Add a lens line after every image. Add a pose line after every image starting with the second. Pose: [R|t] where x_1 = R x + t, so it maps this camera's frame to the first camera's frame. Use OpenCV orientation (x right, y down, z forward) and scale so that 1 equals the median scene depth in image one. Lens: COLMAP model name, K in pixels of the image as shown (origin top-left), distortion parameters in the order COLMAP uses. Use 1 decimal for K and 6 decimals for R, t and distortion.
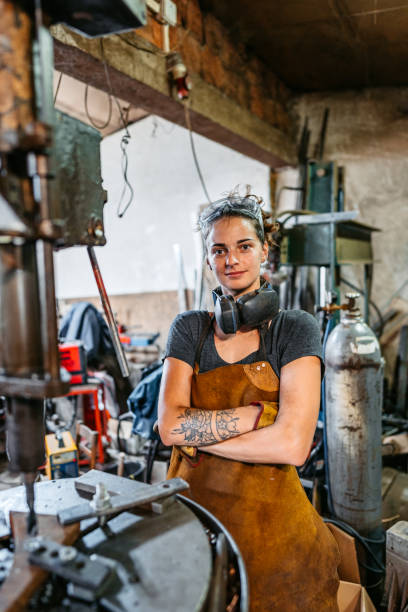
lens RADIAL K [[414.2, 0, 199.0], [0, 414.2, 305.9], [0, 0, 1]] dist [0.000114, 0.003464]
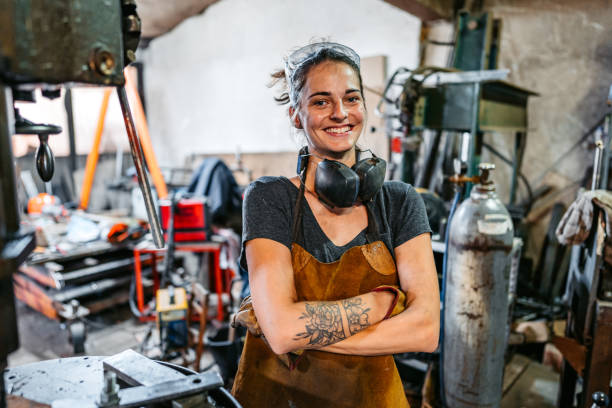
lens RADIAL K [[419.3, 0, 302.3], [0, 419.3, 199.8], [0, 0, 1]] dist [-0.002065, 0.002682]
pose [[0.993016, 0.063732, -0.099283, 0.057353], [-0.055818, 0.995186, 0.080552, -0.003511], [0.103939, -0.074448, 0.991793, 0.060830]]
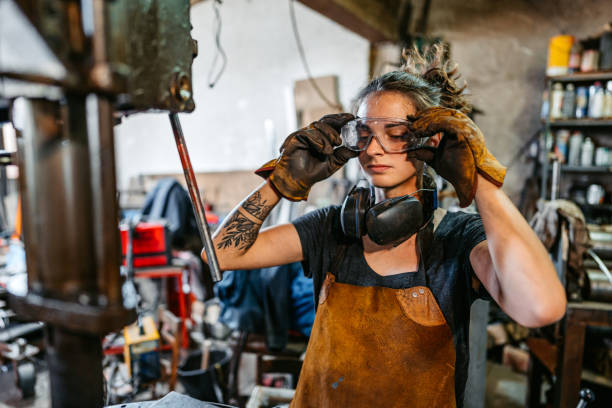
lens RADIAL K [[417.6, 0, 302.6], [0, 417.6, 201.1], [0, 0, 1]] dist [0.000793, 0.001748]
pose [[0.998980, 0.027576, 0.035762, -0.014015], [-0.028939, 0.998852, 0.038186, -0.005183], [-0.034668, -0.039182, 0.998631, 0.063085]]
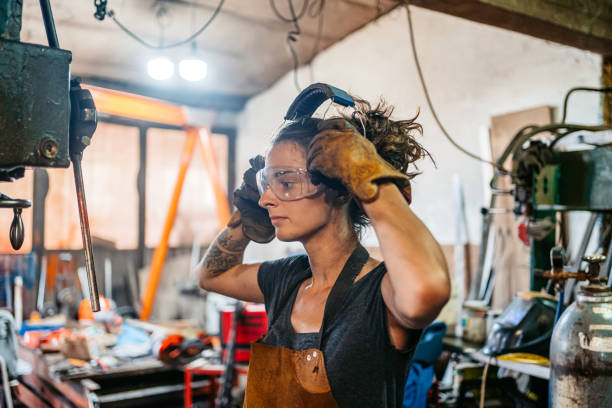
lens RADIAL K [[631.5, 0, 306.0], [0, 631.5, 204.0], [0, 0, 1]] dist [-0.003485, -0.000995]
pose [[0.929819, 0.037052, -0.366148, 0.226370], [-0.073761, 0.993493, -0.086779, 0.006953], [0.360551, 0.107697, 0.926501, -0.039035]]
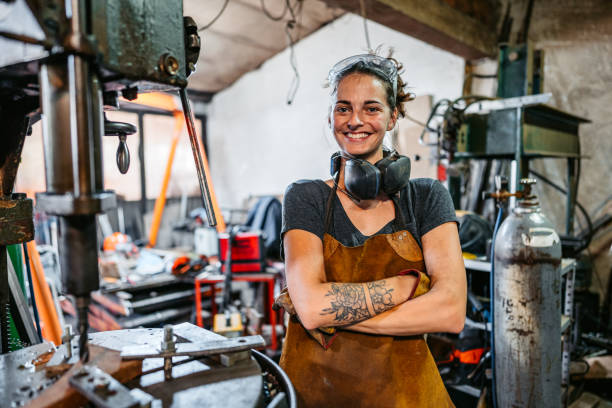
lens RADIAL K [[409.7, 0, 306.0], [0, 409.7, 204.0], [0, 0, 1]] dist [-0.001269, 0.002529]
pose [[0.974017, 0.033559, -0.223974, 0.077636], [-0.037088, 0.999245, -0.011567, 0.037075], [0.223416, 0.019573, 0.974527, 0.032643]]
